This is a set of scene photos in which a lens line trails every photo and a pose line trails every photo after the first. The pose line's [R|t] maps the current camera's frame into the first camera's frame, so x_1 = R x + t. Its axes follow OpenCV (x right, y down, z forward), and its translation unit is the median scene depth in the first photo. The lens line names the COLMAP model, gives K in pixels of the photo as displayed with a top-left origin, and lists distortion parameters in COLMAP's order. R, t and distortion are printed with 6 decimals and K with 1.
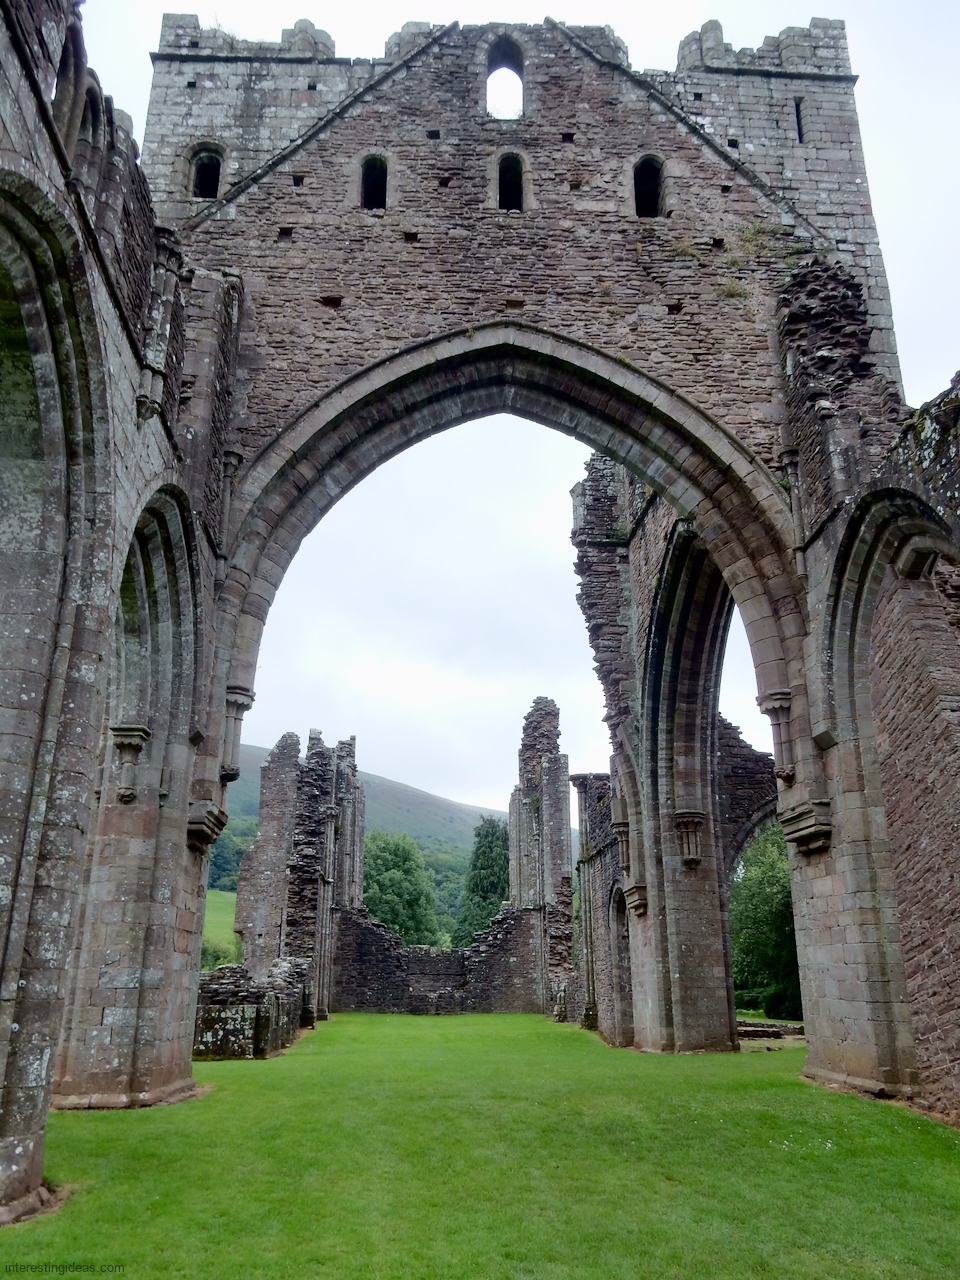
lens RADIAL K [[974.4, 0, 481.7], [0, 974.4, 648.0], [0, 0, 1]] dist [0.001452, -0.002576]
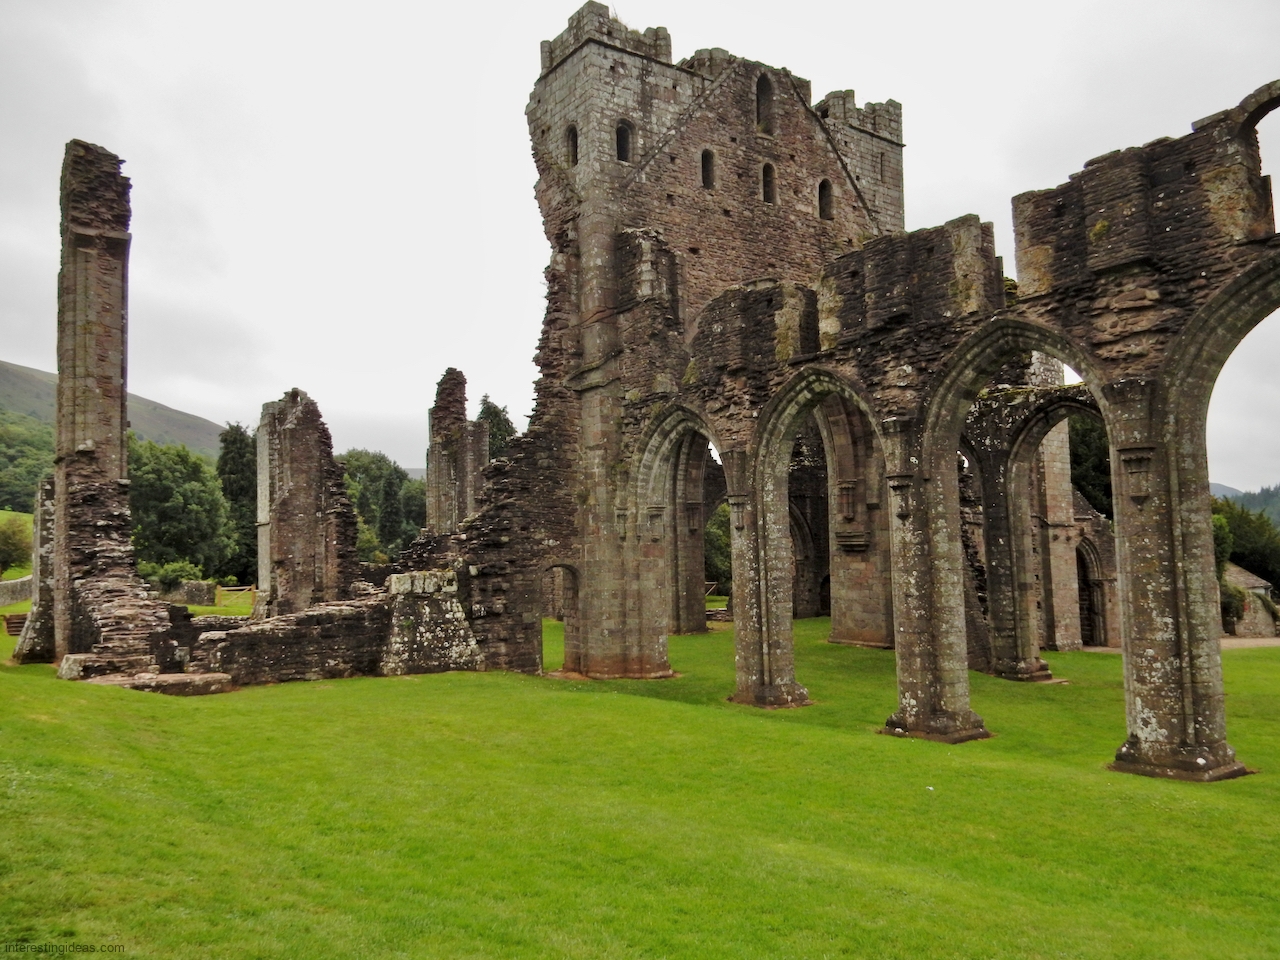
lens RADIAL K [[974.4, 0, 640.4], [0, 974.4, 495.6], [0, 0, 1]] dist [0.001452, -0.002576]
pose [[0.837610, 0.017583, 0.545986, -1.065108], [-0.162664, 0.962170, 0.218560, -0.267532], [-0.521488, -0.271880, 0.808784, -0.439652]]
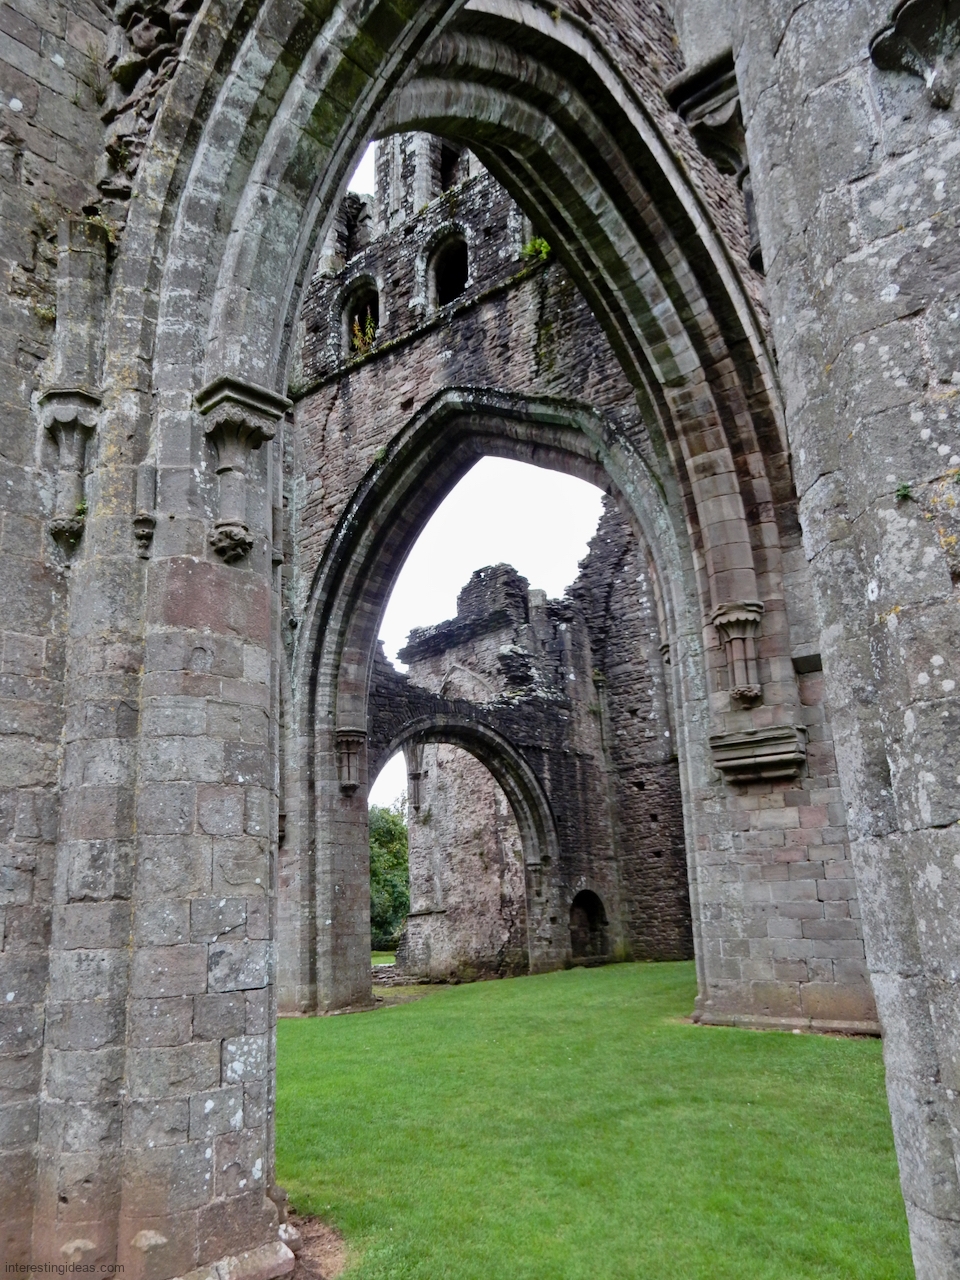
lens RADIAL K [[974.4, 0, 469.1], [0, 974.4, 642.7], [0, 0, 1]] dist [0.001452, -0.002576]
pose [[0.713721, 0.161078, 0.681657, -0.403914], [-0.194291, 0.980536, -0.028274, 0.130108], [-0.672943, -0.112260, 0.731126, 0.427745]]
